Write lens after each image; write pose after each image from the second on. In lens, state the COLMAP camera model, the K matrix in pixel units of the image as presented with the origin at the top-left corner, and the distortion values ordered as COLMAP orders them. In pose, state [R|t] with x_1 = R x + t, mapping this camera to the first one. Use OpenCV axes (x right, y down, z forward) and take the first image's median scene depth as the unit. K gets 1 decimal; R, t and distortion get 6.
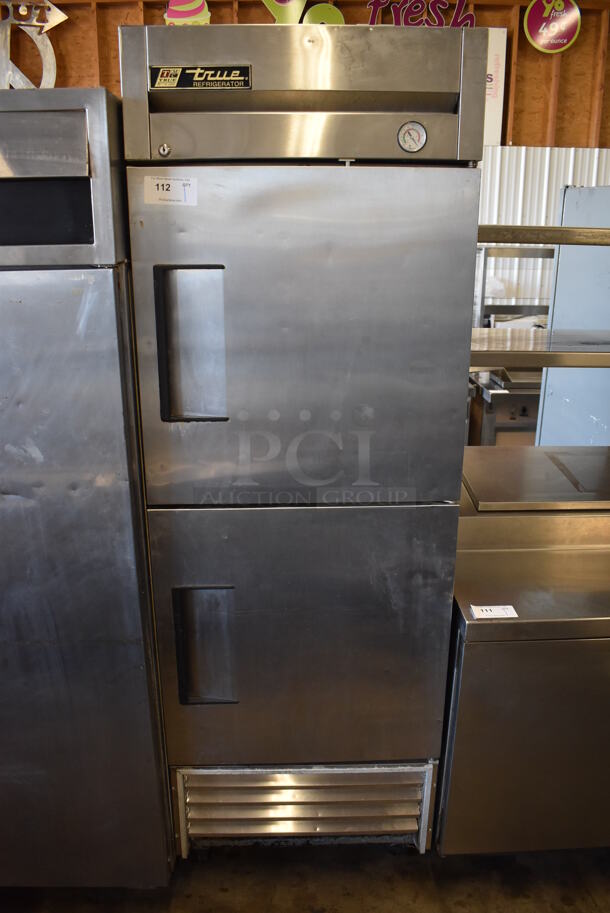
lens RADIAL K [[727.5, 0, 305.0], [0, 727.5, 456.5], [0, 0, 1]] dist [-0.102870, 0.010172]
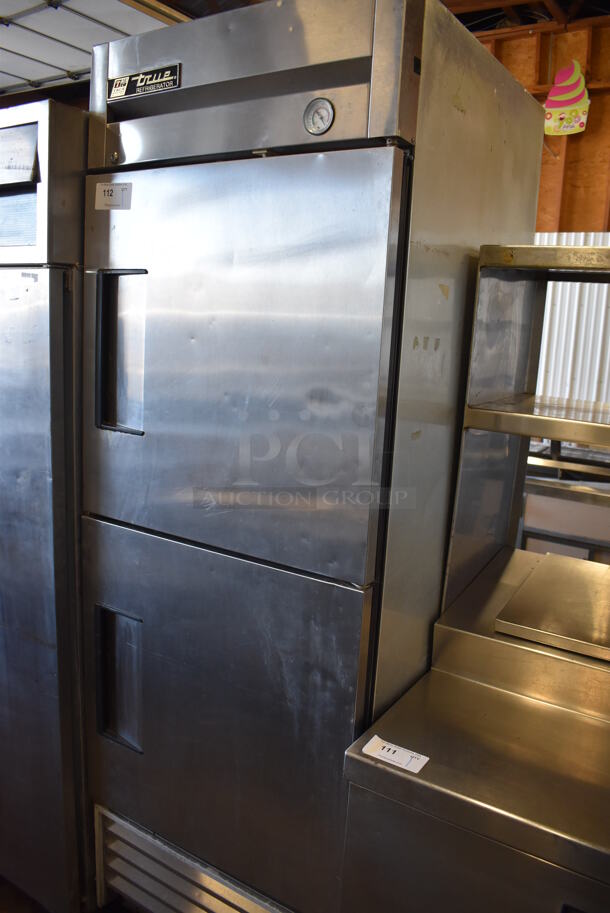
lens RADIAL K [[727.5, 0, 305.0], [0, 727.5, 456.5], [0, 0, 1]] dist [-0.102870, 0.010172]
pose [[0.824382, 0.147227, -0.546552, 0.636865], [-0.221720, 0.972413, -0.072484, -0.001377], [0.520802, 0.180936, 0.834282, 0.367715]]
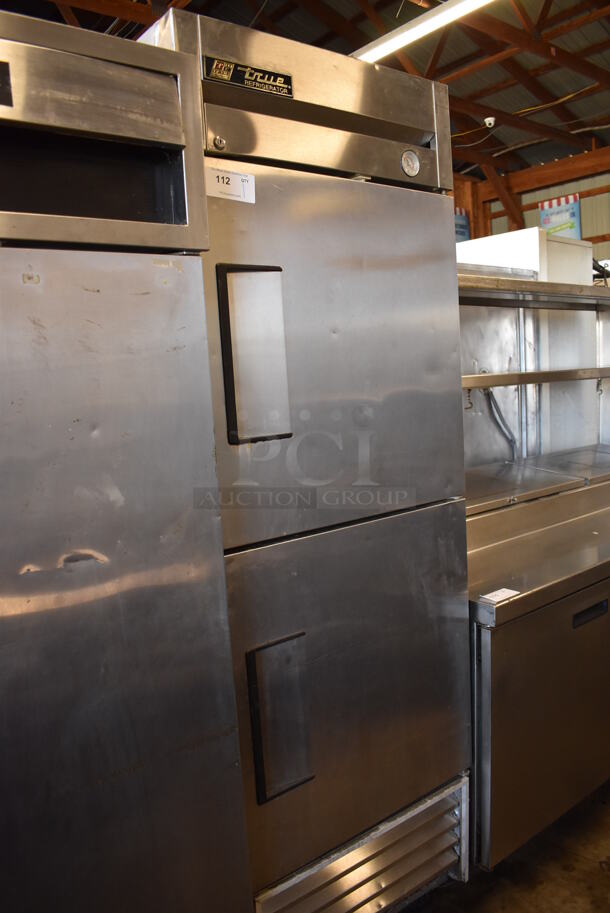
lens RADIAL K [[711.6, 0, 305.0], [0, 711.6, 456.5], [0, 0, 1]] dist [-0.105733, 0.008416]
pose [[0.805295, -0.115144, 0.581585, -0.672150], [0.238116, 0.961179, -0.139411, 0.112267], [-0.542955, 0.250751, 0.801451, 0.313246]]
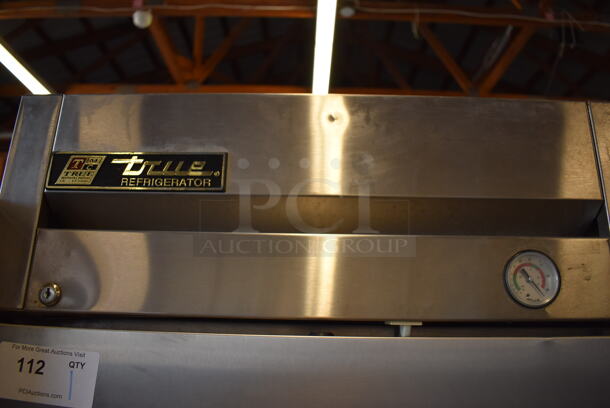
lens RADIAL K [[475.4, 0, 305.0], [0, 475.4, 204.0], [0, 0, 1]] dist [-0.105733, 0.008416]
pose [[0.999461, 0.009742, -0.031353, -0.002161], [-0.025915, 0.820407, -0.571193, -0.294778], [0.020158, 0.571697, 0.820217, 0.682731]]
